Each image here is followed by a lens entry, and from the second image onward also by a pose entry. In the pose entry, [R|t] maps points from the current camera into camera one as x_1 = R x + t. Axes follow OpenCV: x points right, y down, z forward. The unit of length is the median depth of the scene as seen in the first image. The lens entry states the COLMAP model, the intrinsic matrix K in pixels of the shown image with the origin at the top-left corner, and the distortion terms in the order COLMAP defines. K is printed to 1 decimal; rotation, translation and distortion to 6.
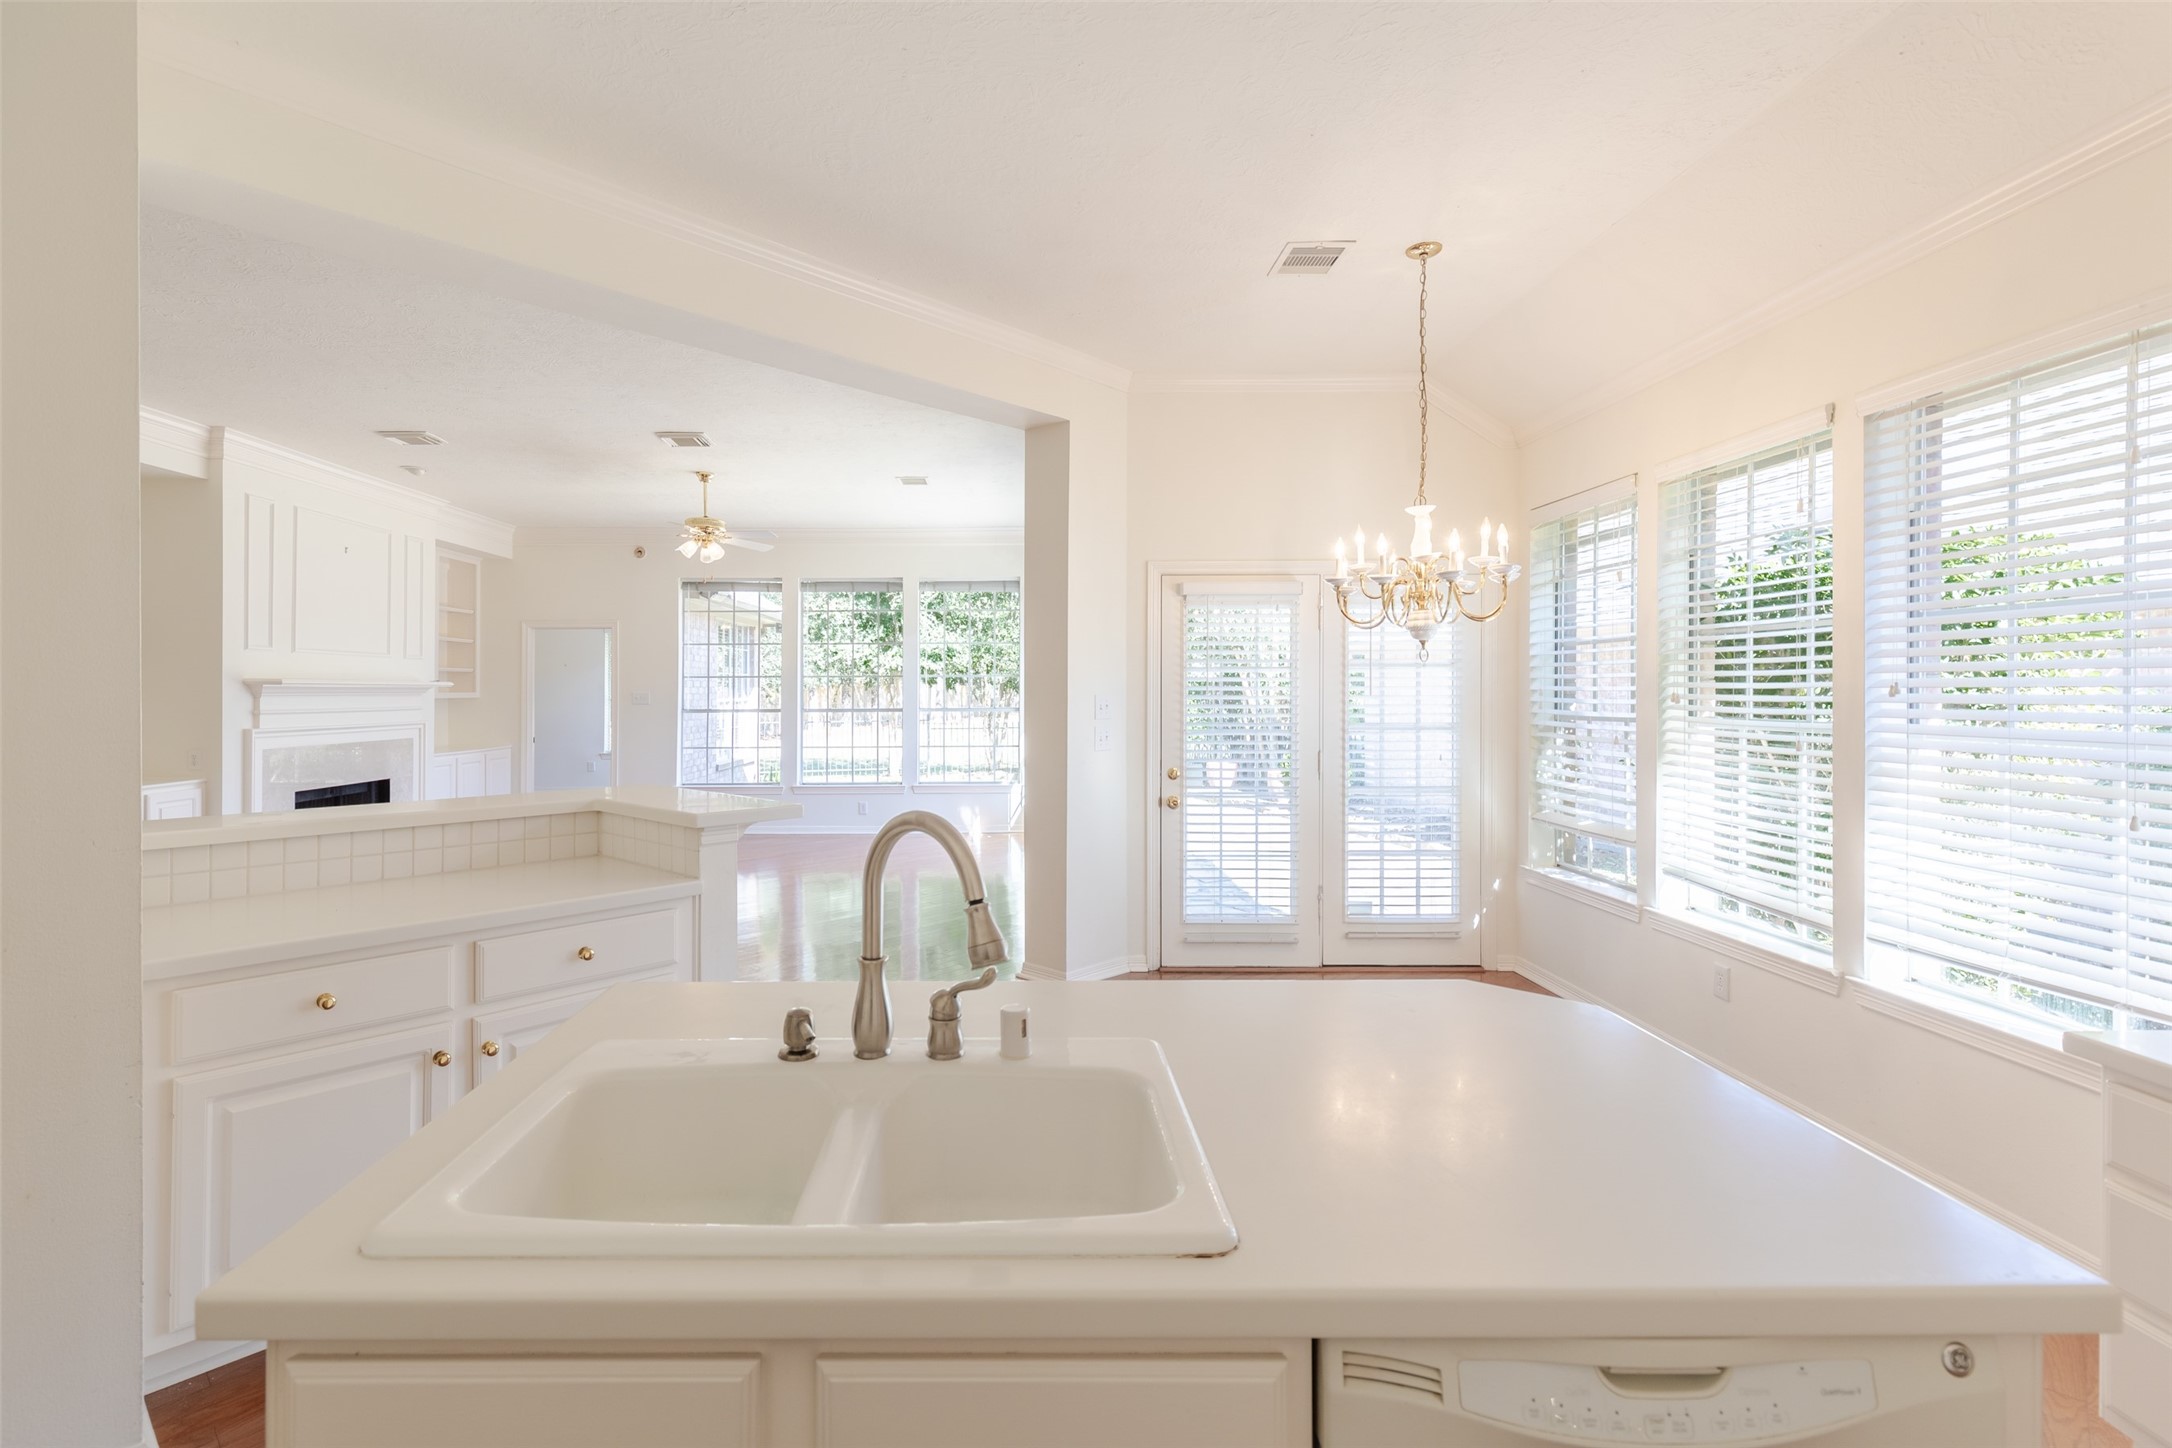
lens RADIAL K [[1057.6, 0, 998.3], [0, 1057.6, 681.6], [0, 0, 1]] dist [0.003630, -0.000008]
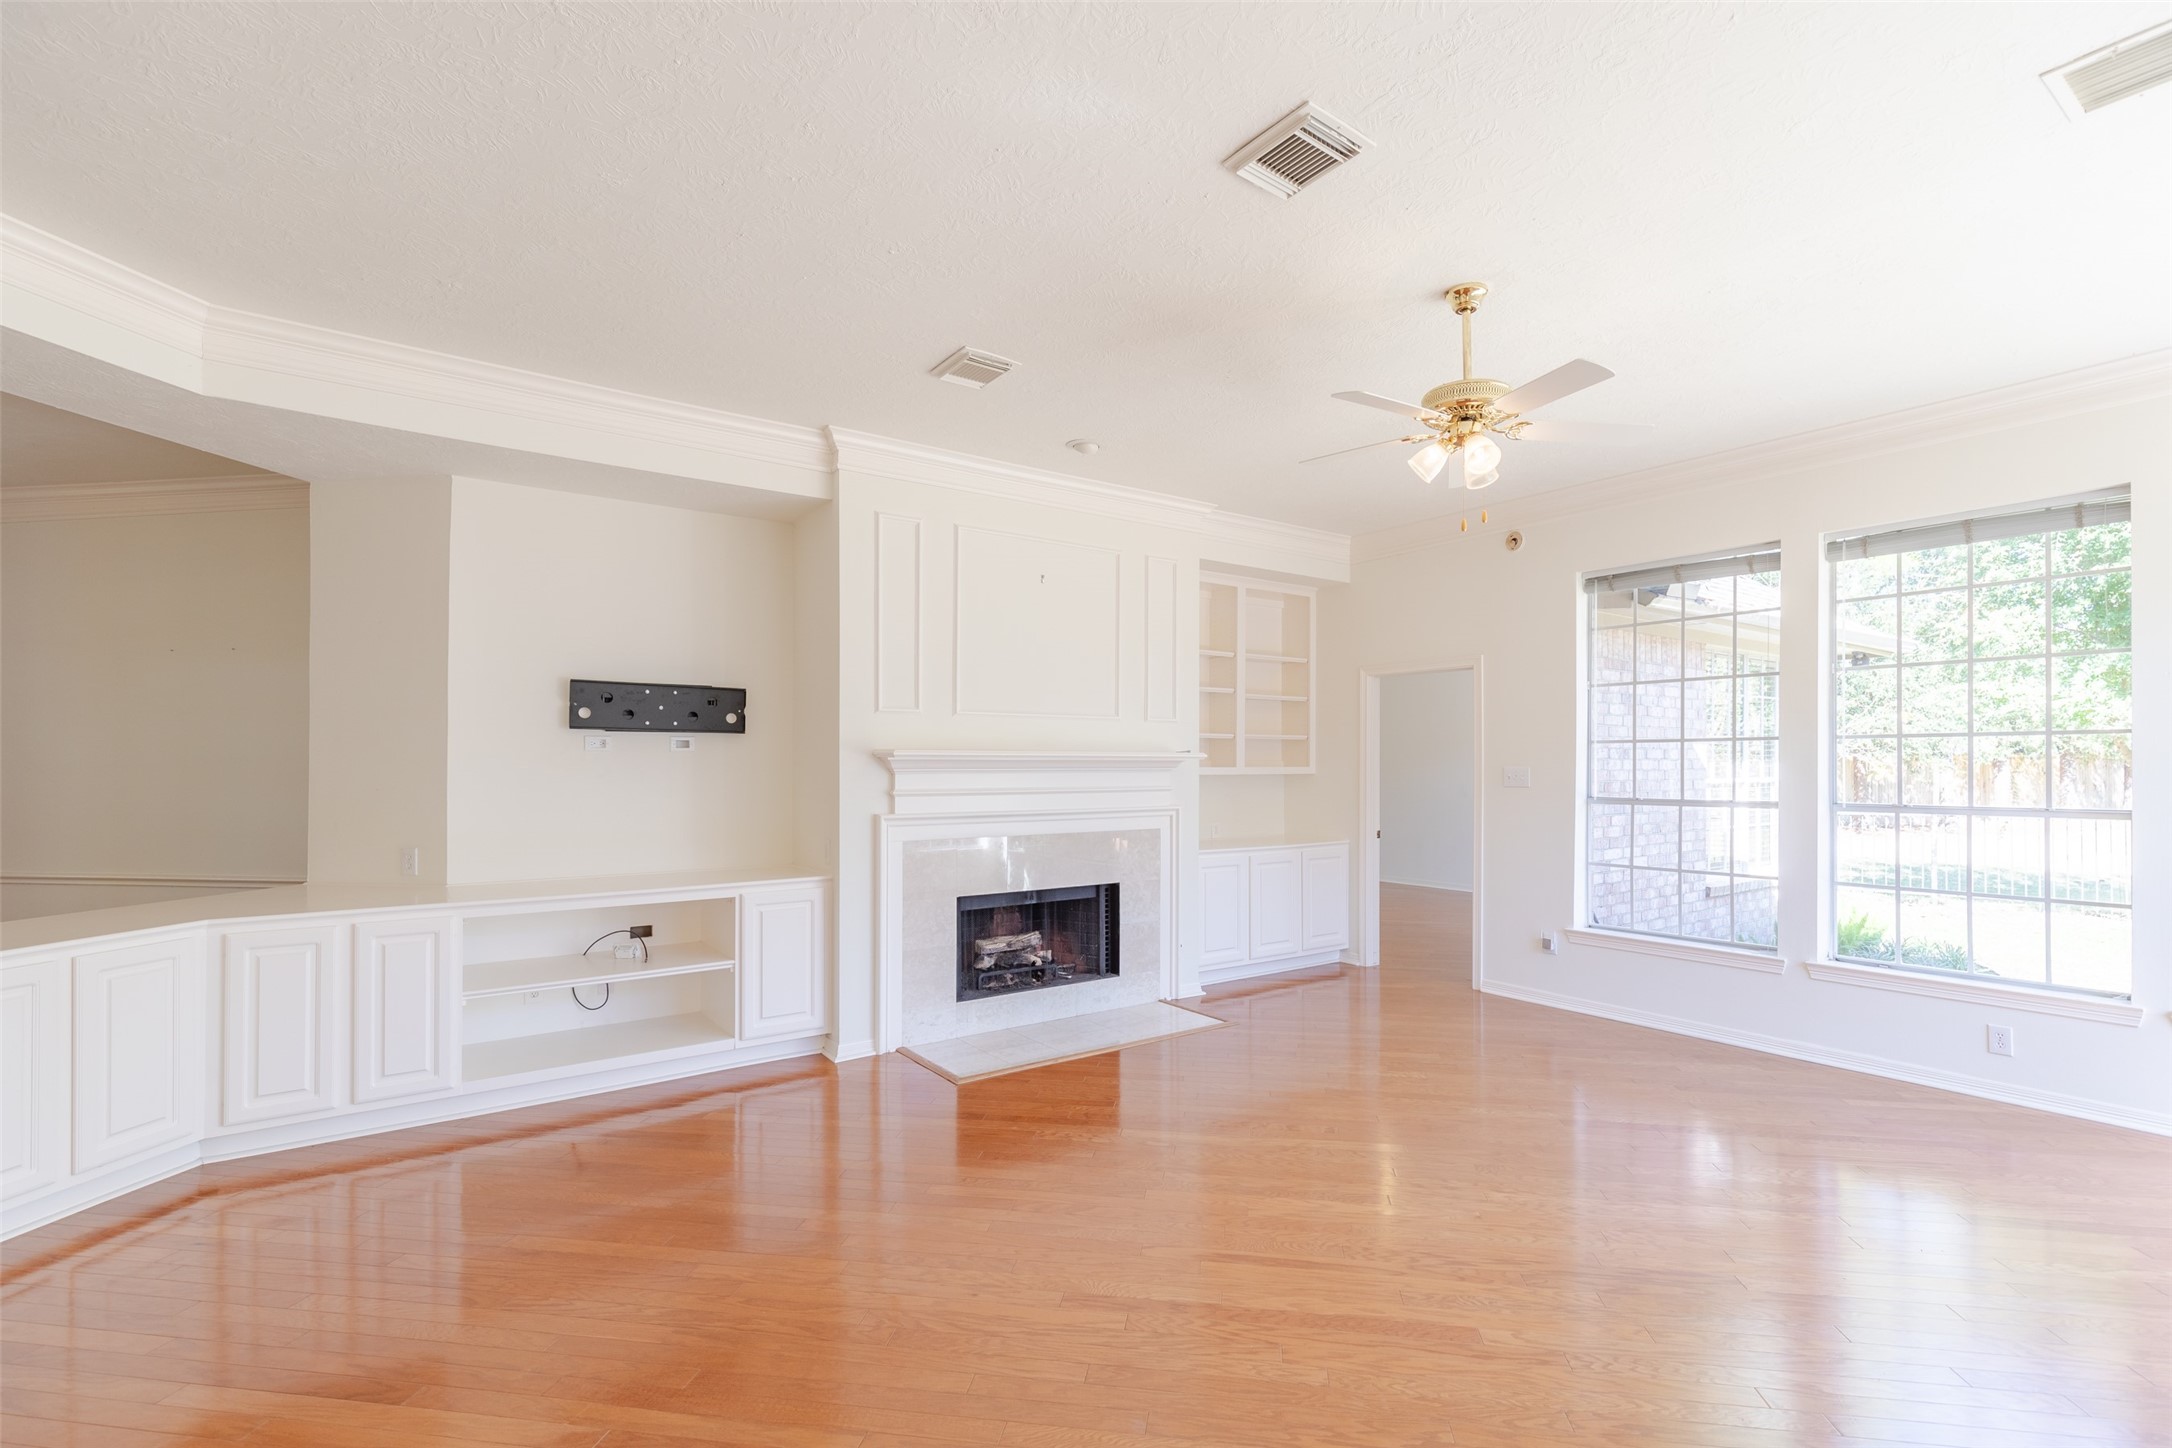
lens RADIAL K [[976.9, 0, 1096.6], [0, 976.9, 754.5], [0, 0, 1]] dist [0.001033, -0.000043]
pose [[0.591357, -0.006372, -0.806385, -0.032022], [0.006074, 0.999976, -0.003447, 0.003724], [0.806387, -0.002860, 0.591381, 0.623232]]
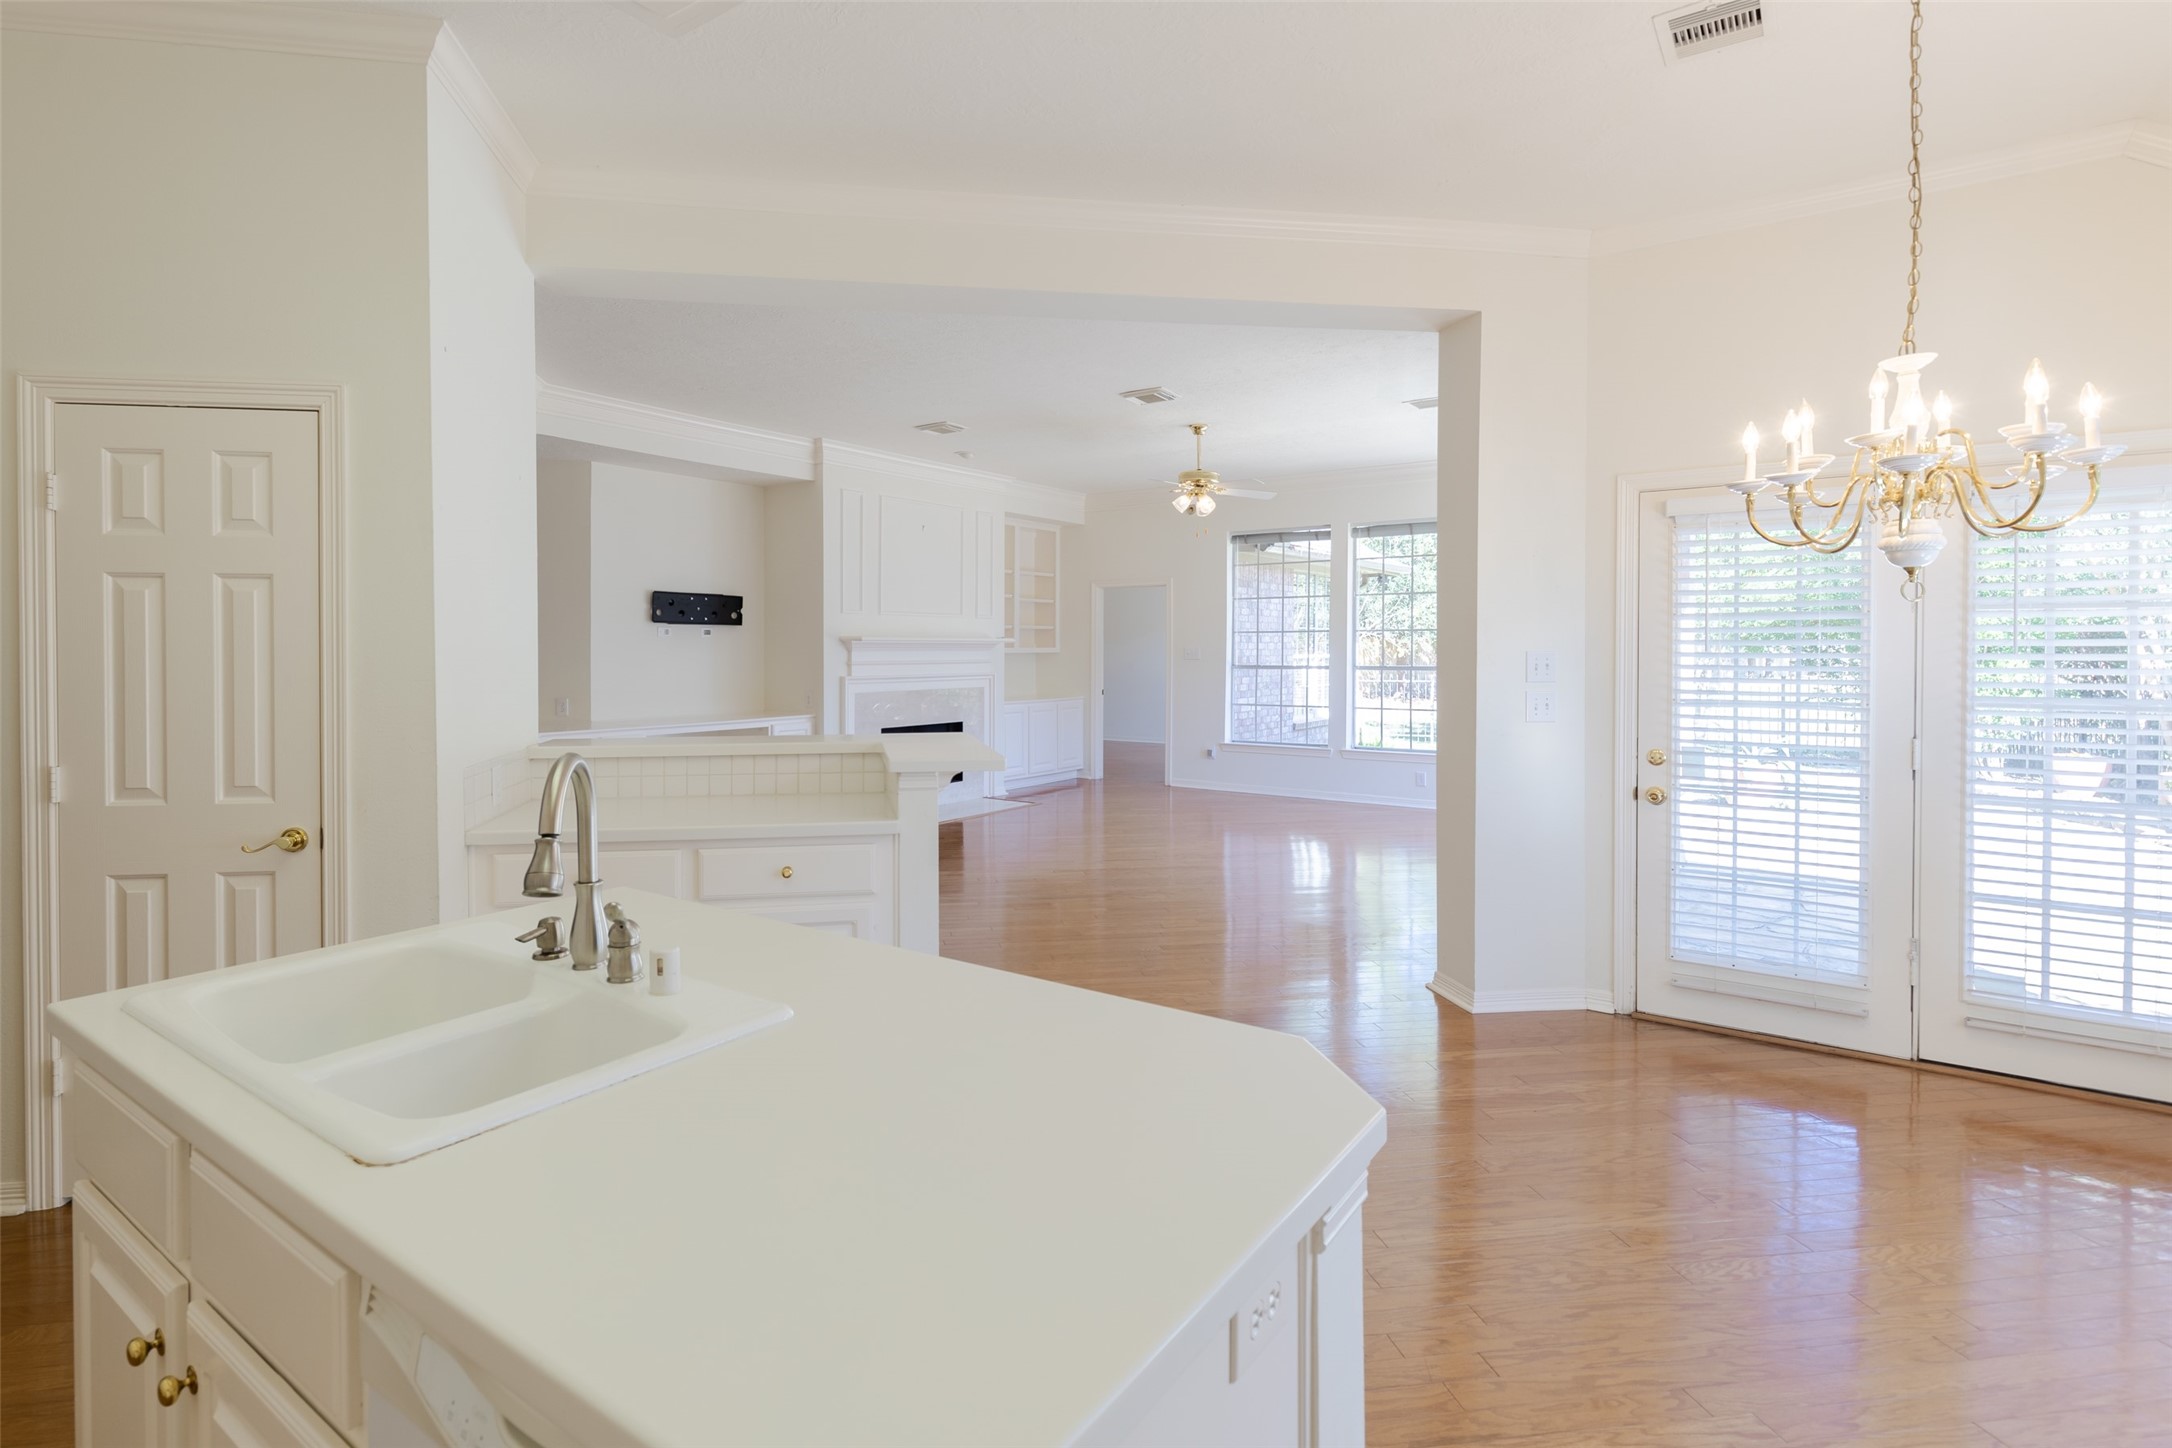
lens RADIAL K [[1088.3, 0, 970.1], [0, 1088.3, 651.7], [0, 0, 1]] dist [-0.002336, -0.001181]
pose [[0.785920, 0.003584, -0.618317, 0.183814], [0.004828, 0.999917, 0.011933, 0.000611], [0.618309, -0.012364, 0.785838, 0.069818]]
